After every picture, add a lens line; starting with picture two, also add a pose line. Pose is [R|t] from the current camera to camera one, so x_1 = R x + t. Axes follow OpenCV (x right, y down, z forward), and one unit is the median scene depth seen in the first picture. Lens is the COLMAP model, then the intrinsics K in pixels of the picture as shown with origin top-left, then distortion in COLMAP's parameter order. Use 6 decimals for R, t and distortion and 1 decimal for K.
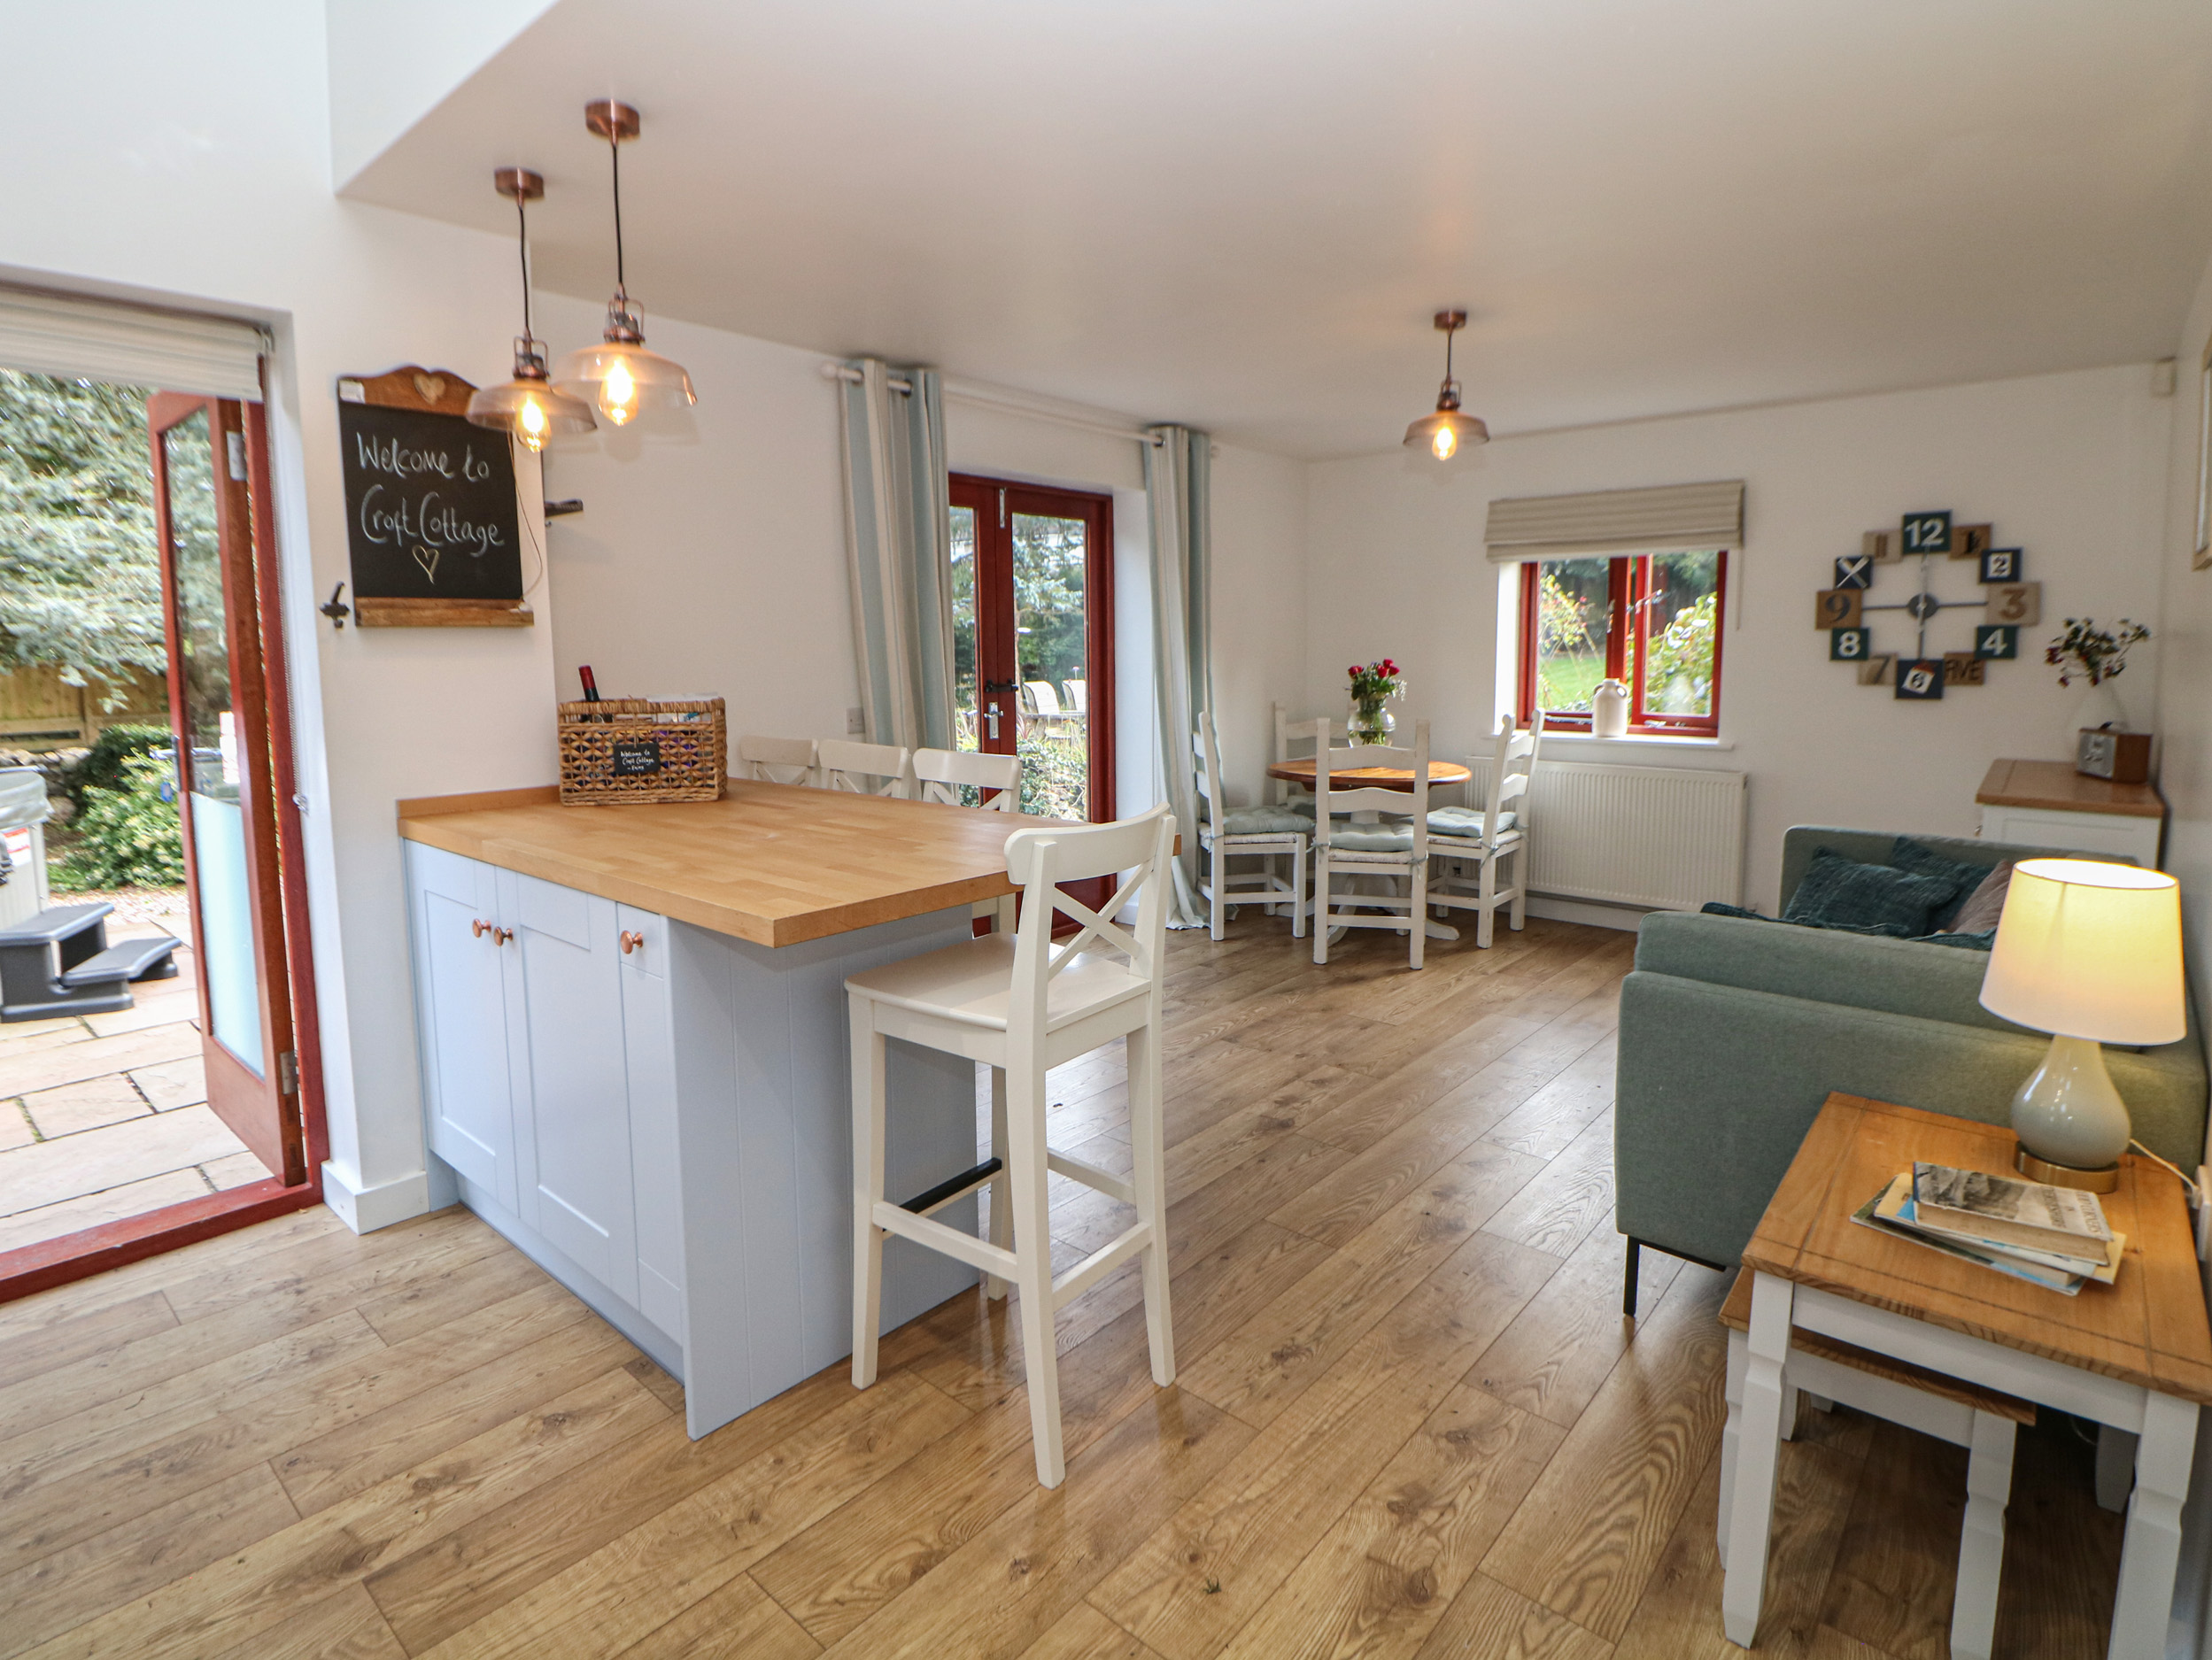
lens RADIAL K [[1109.8, 0, 1106.0], [0, 1109.8, 830.0], [0, 0, 1]] dist [0.000281, -0.007535]
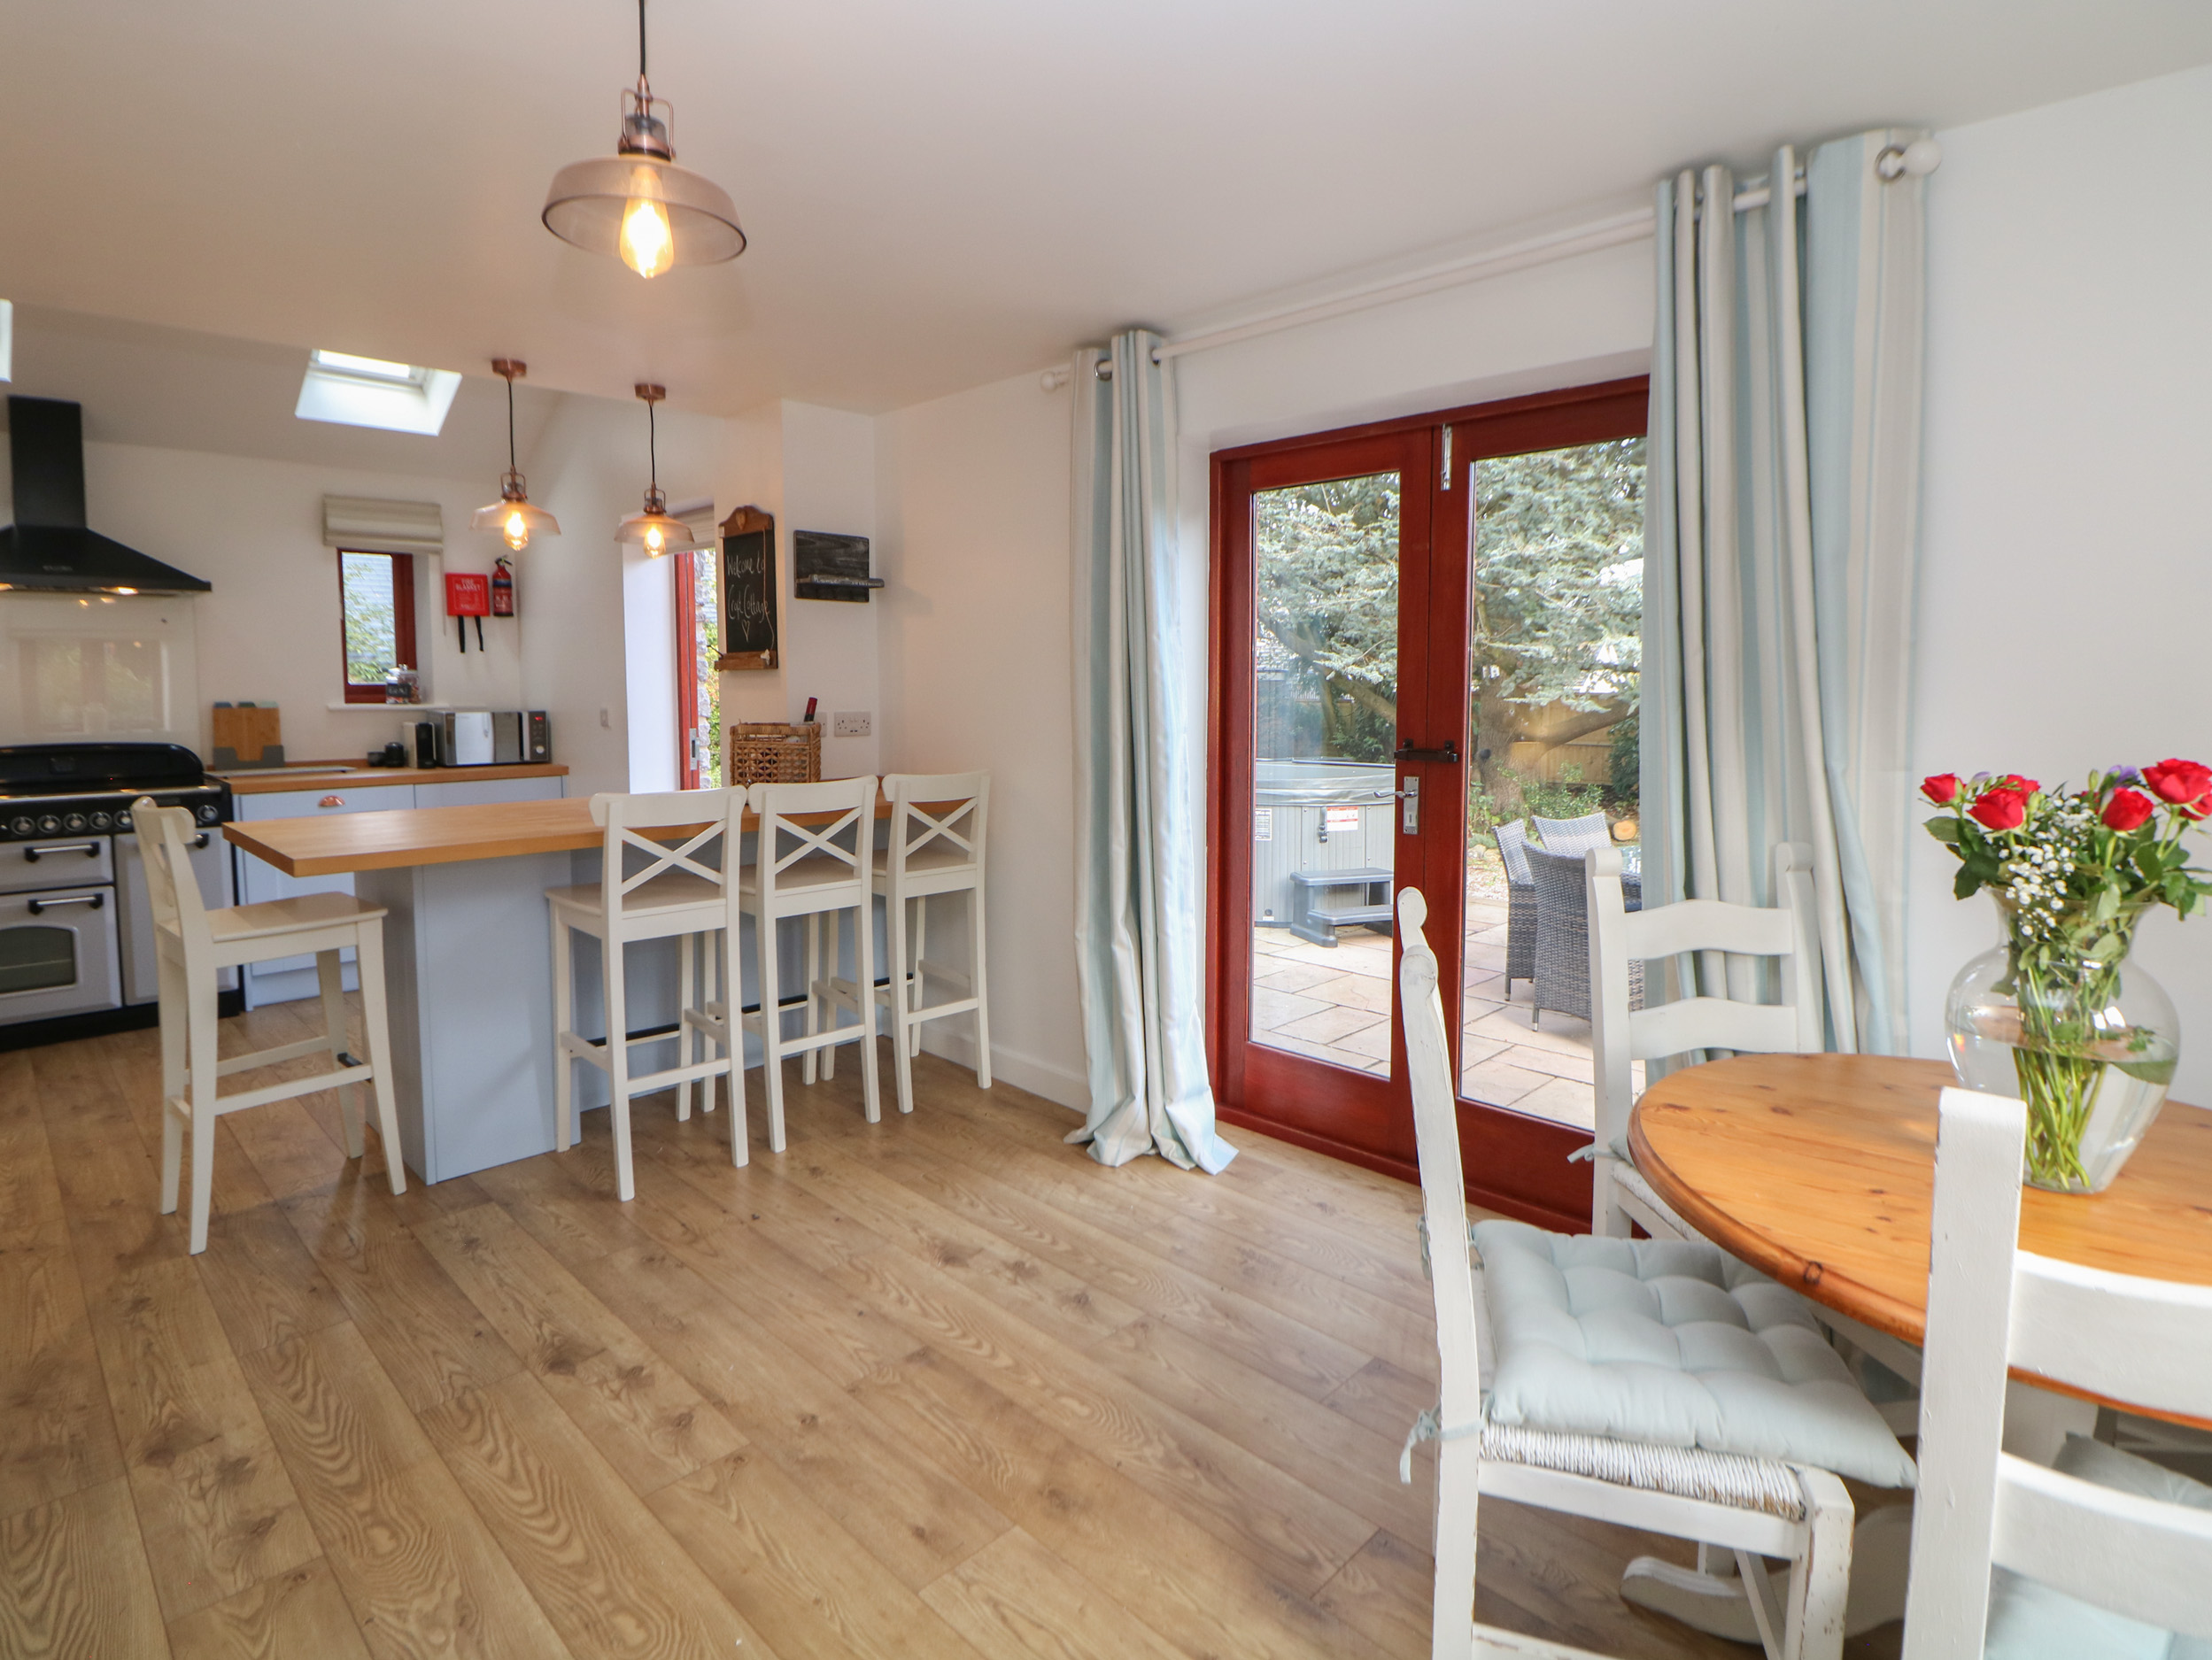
lens RADIAL K [[1109.8, 0, 1106.0], [0, 1109.8, 830.0], [0, 0, 1]] dist [0.000281, -0.007535]
pose [[-0.038363, 0.141668, -0.989171, 0.687288], [-0.155976, 0.976917, 0.145963, -0.197842], [0.987016, 0.159886, -0.015381, 1.110262]]
